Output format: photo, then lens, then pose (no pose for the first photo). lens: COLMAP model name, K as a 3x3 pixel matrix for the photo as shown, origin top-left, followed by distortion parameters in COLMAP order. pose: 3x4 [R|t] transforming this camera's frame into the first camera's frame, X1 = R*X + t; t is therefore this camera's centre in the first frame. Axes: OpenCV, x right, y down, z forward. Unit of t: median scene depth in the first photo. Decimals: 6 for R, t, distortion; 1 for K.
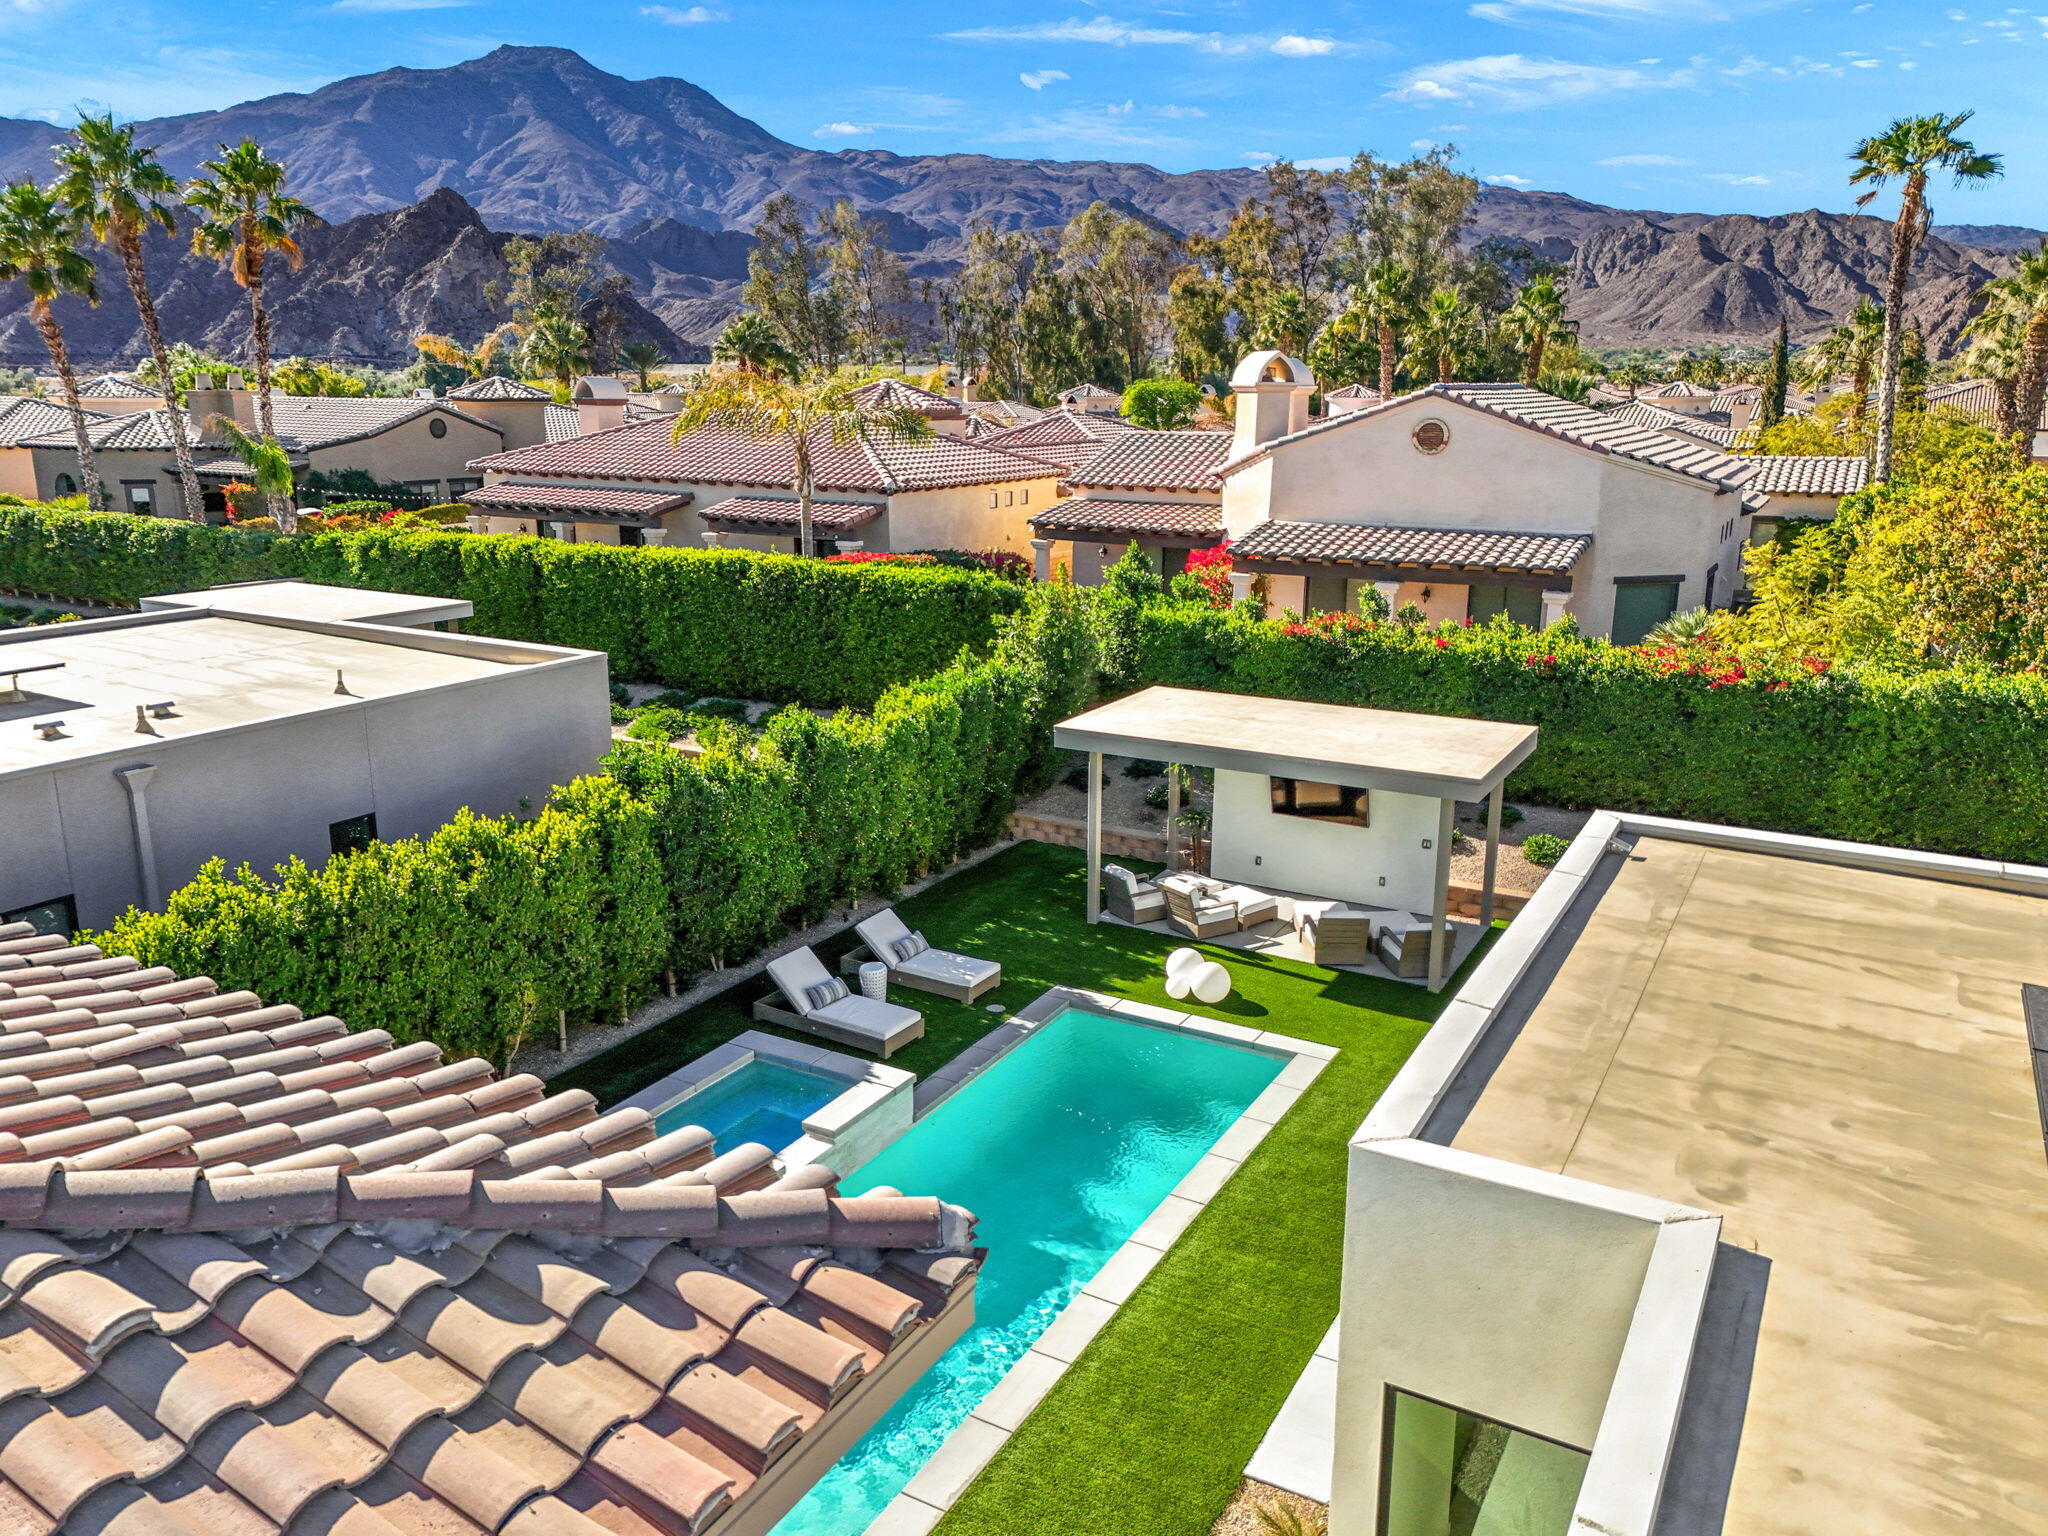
lens RADIAL K [[1512.2, 0, 1023.6], [0, 1512.2, 762.6], [0, 0, 1]] dist [0.053812, -0.029358]
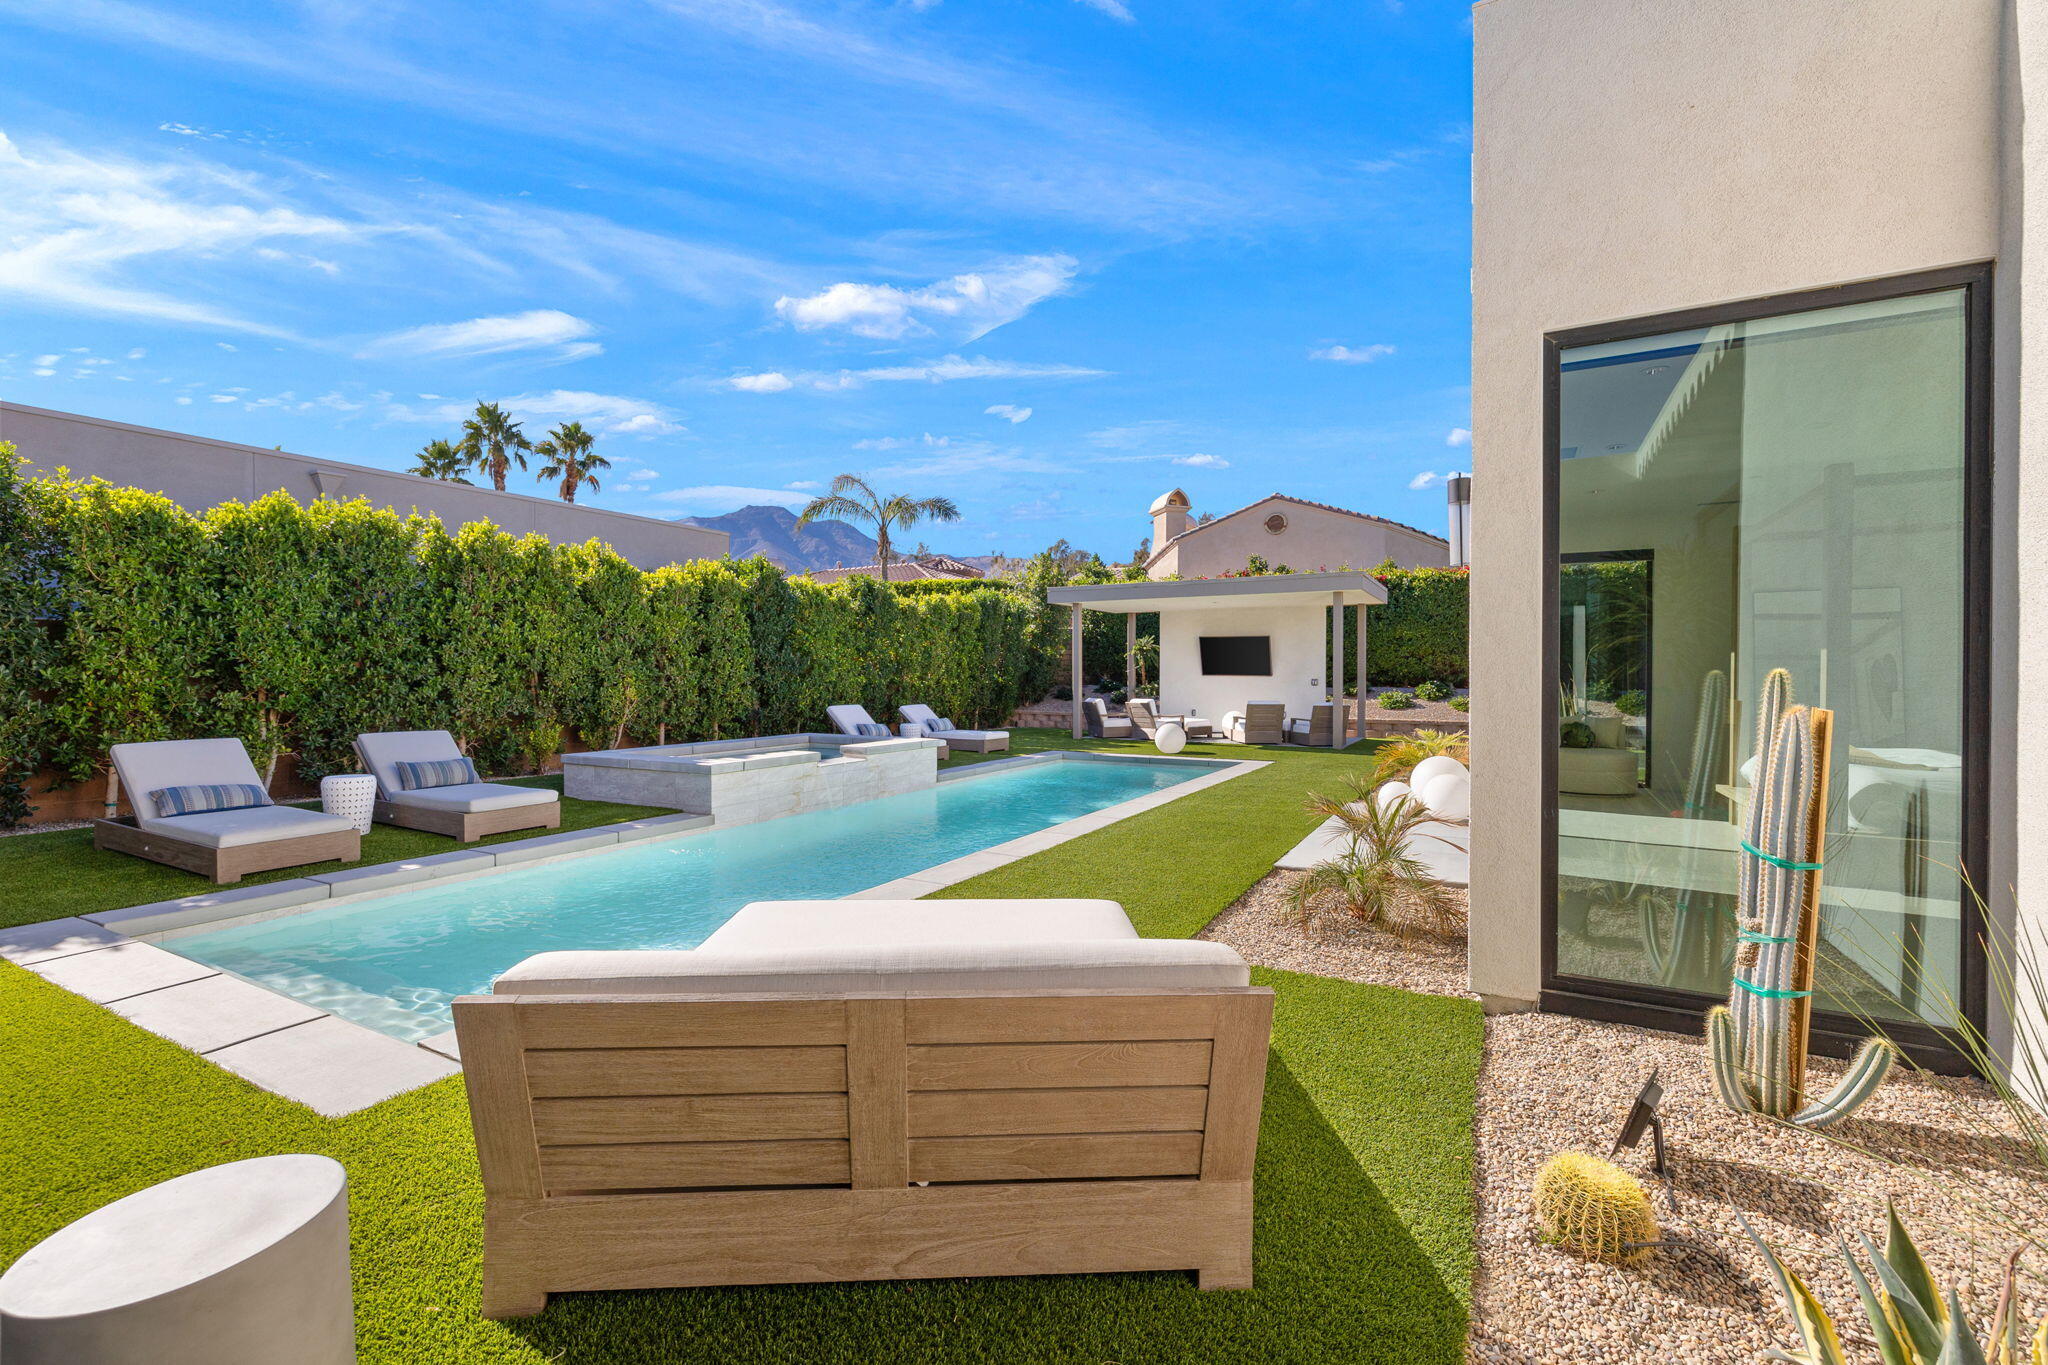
lens RADIAL K [[861.3, 0, 1032.7], [0, 861.3, 684.8], [0, 0, 1]] dist [0.001194, 0.000058]
pose [[0.999888, -0.006592, 0.013445, -0.003922], [0.009501, 0.973285, -0.229405, 0.238169], [-0.011574, 0.229507, 0.973238, 0.233928]]
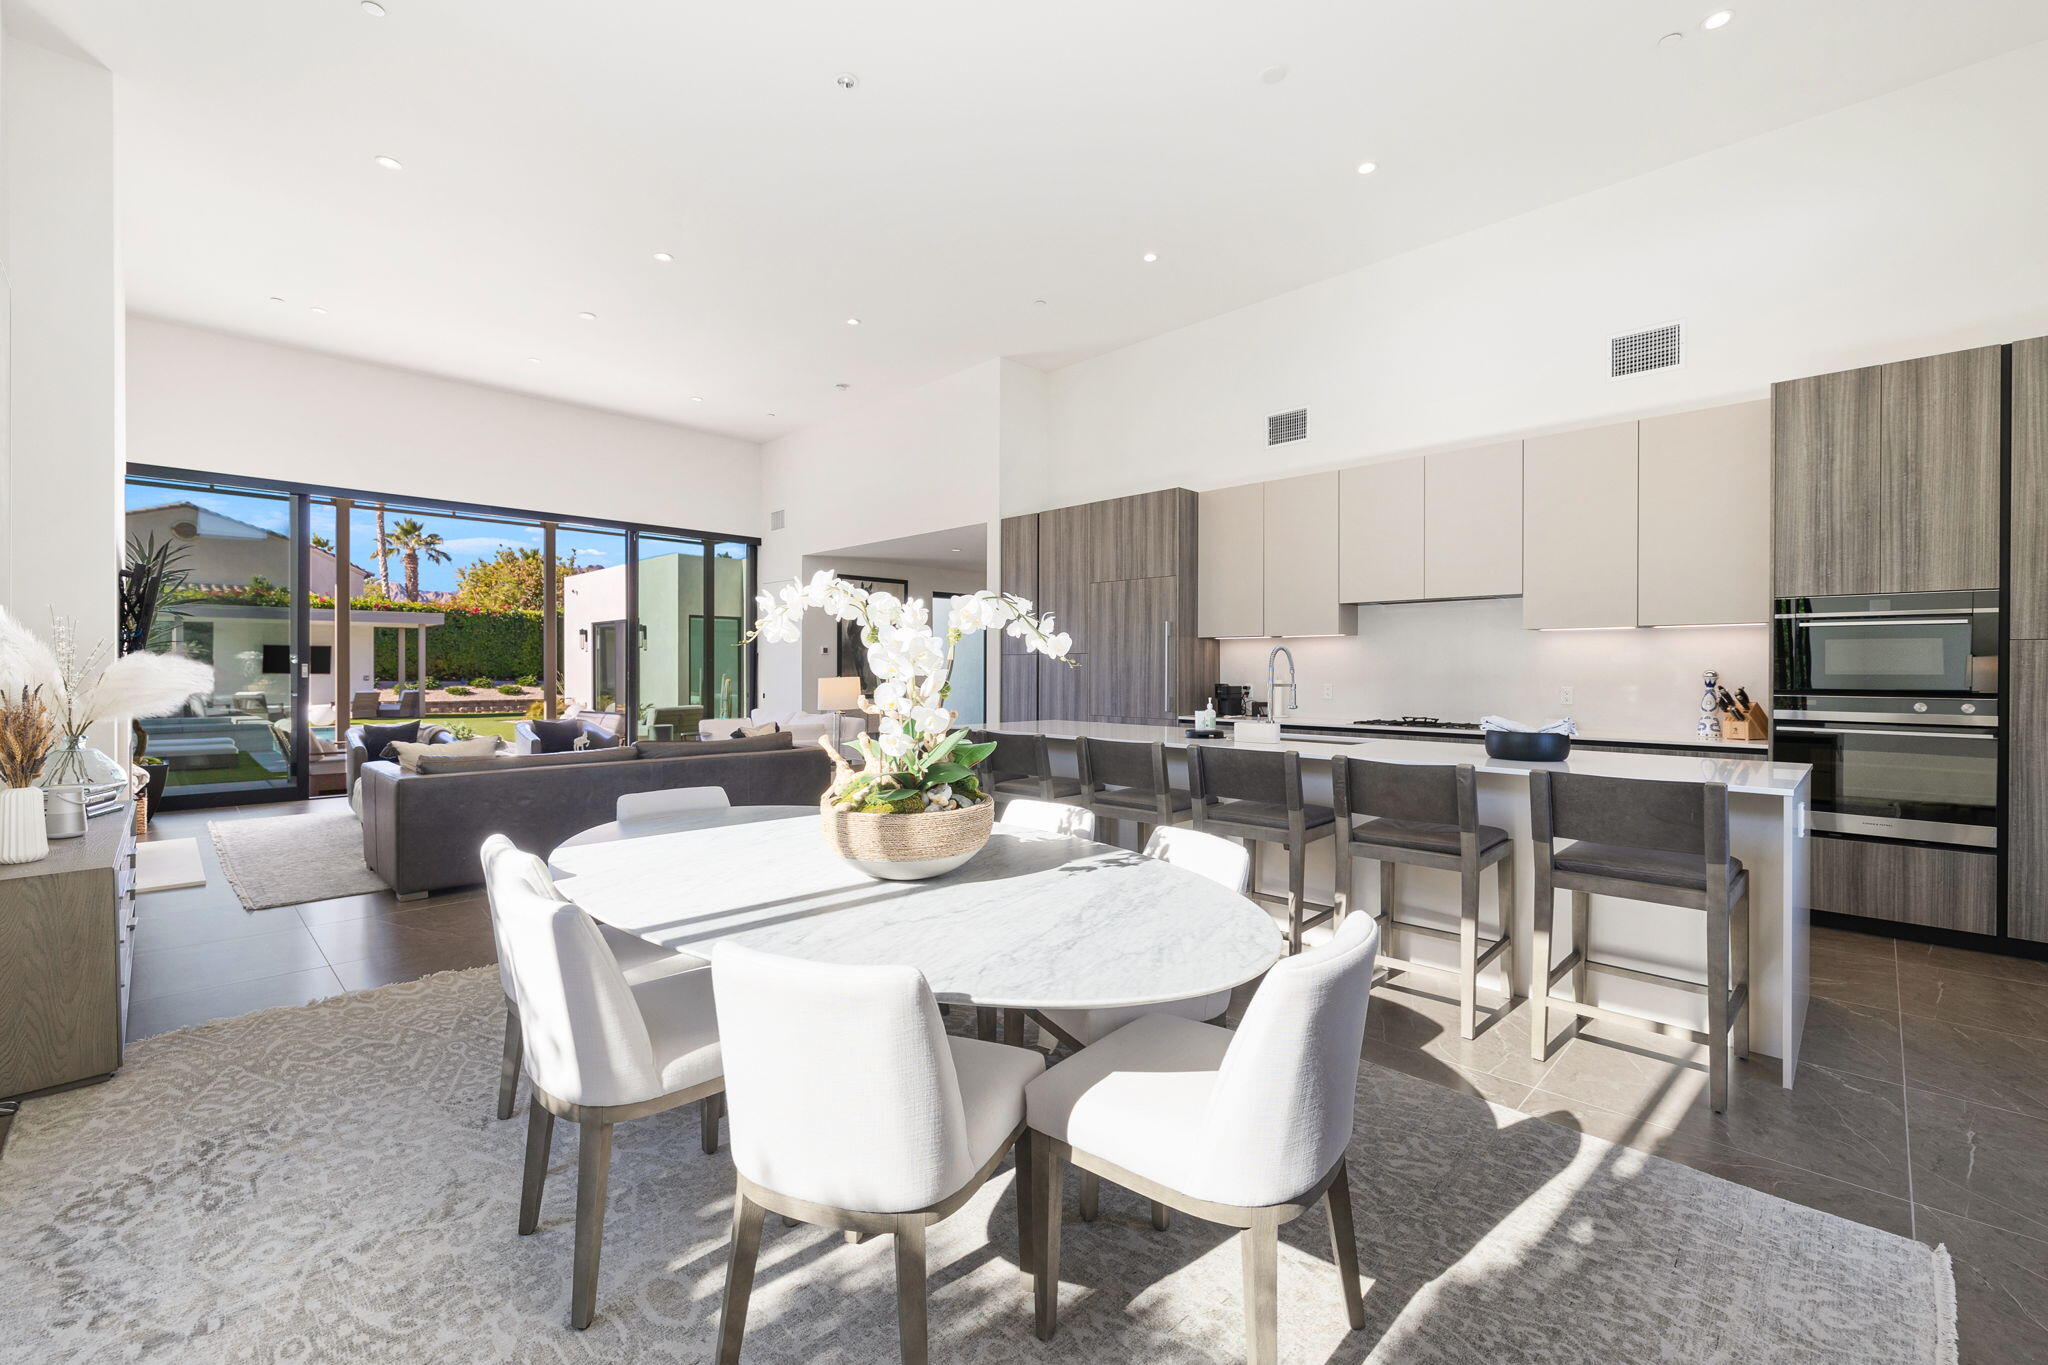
lens RADIAL K [[861.3, 0, 1031.8], [0, 861.3, 676.3], [0, 0, 1]] dist [0.001194, 0.000058]
pose [[0.259817, -0.013180, 0.965568, -0.637619], [0.233079, 0.971199, -0.049460, 0.323758], [-0.937107, 0.237904, 0.255406, -0.150197]]
